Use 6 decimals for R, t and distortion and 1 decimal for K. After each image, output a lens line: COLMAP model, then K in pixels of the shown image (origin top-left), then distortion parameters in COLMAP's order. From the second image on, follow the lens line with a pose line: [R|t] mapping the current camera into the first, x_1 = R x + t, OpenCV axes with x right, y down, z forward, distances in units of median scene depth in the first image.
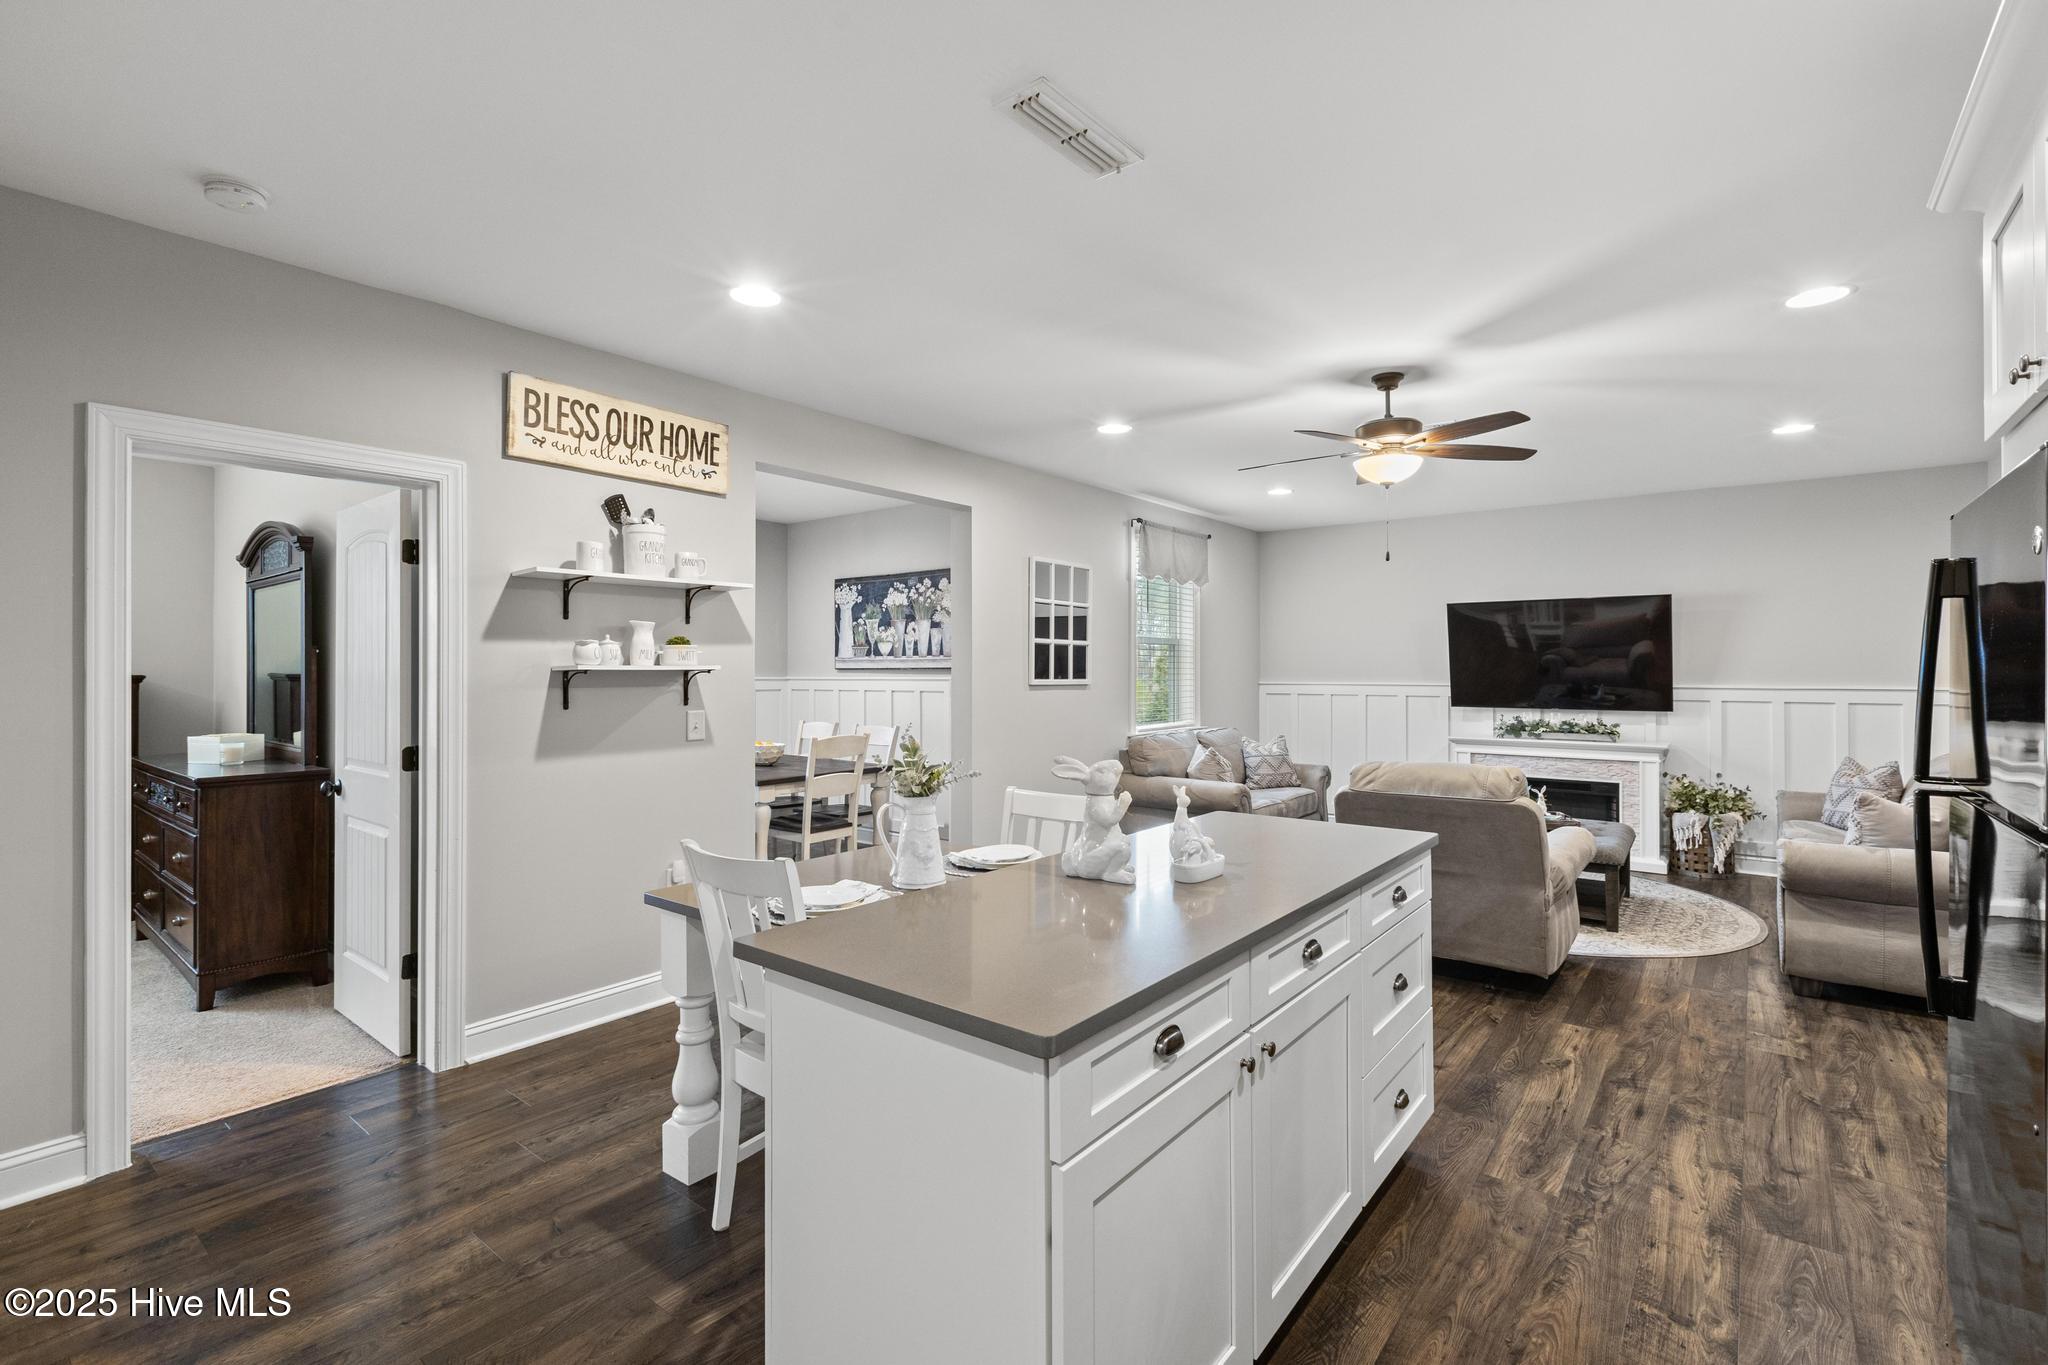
lens RADIAL K [[915.9, 0, 1023.9], [0, 915.9, 665.5], [0, 0, 1]] dist [0.002860, -0.000036]
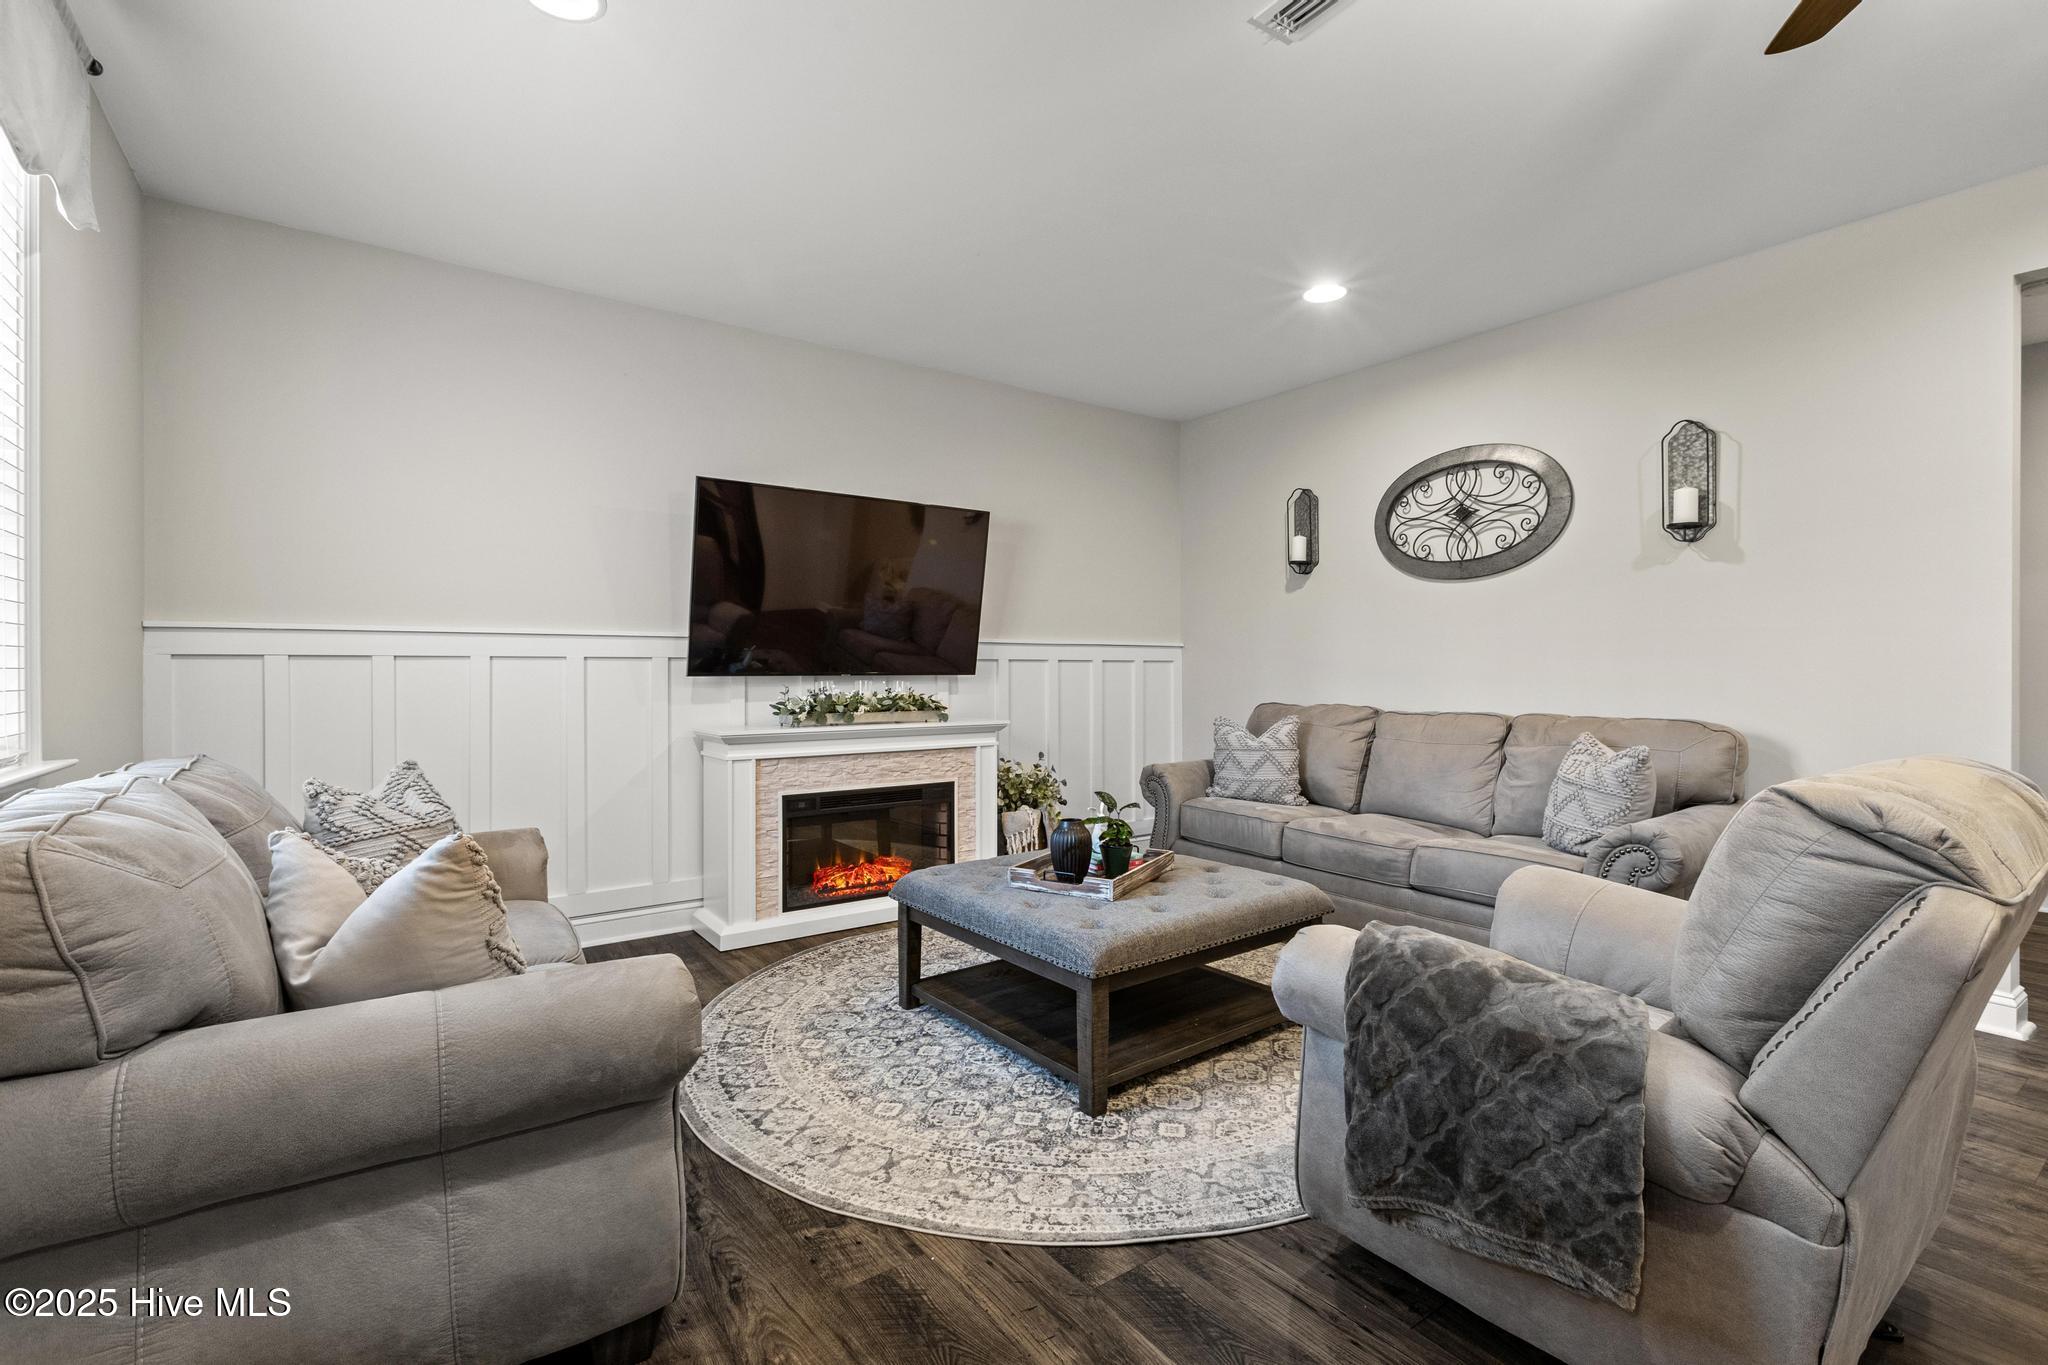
lens RADIAL K [[915.9, 0, 1025.3], [0, 915.9, 672.8], [0, 0, 1]] dist [0.002860, -0.000036]
pose [[0.276199, -0.004533, 0.961090, 0.015548], [-0.004278, 0.999973, 0.005946, 0.041672], [-0.961091, -0.005754, 0.276173, 0.717903]]
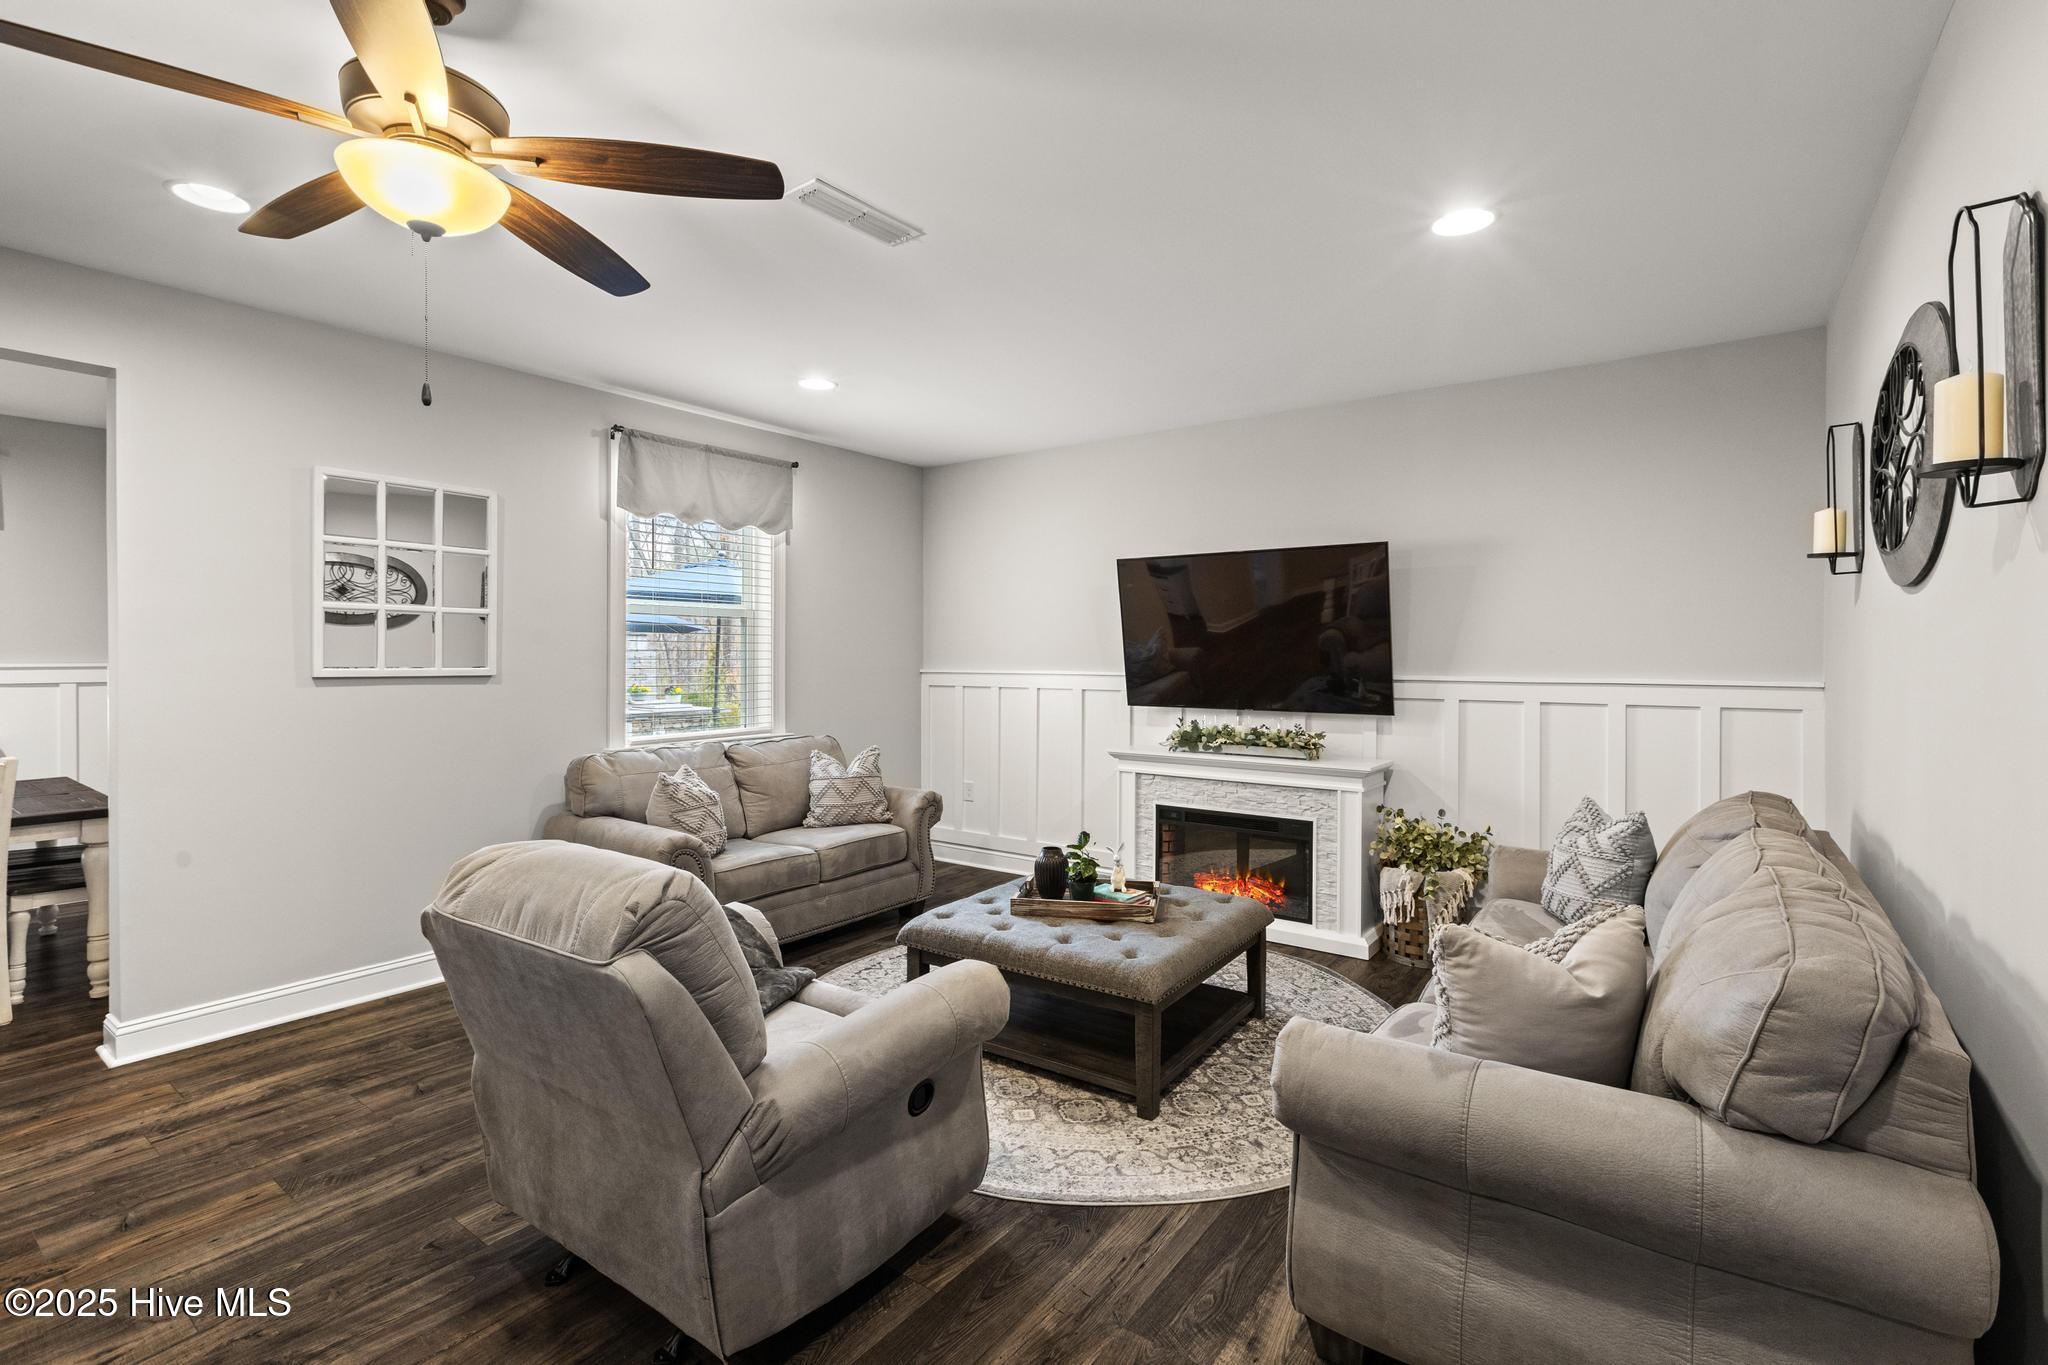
lens RADIAL K [[915.9, 0, 1019.4], [0, 915.9, 665.7], [0, 0, 1]] dist [0.002860, -0.000036]
pose [[0.999325, 0.000552, 0.036735, 0.382839], [-0.001120, 0.999880, 0.015435, 0.003001], [-0.036722, -0.015465, 0.999206, 0.313055]]
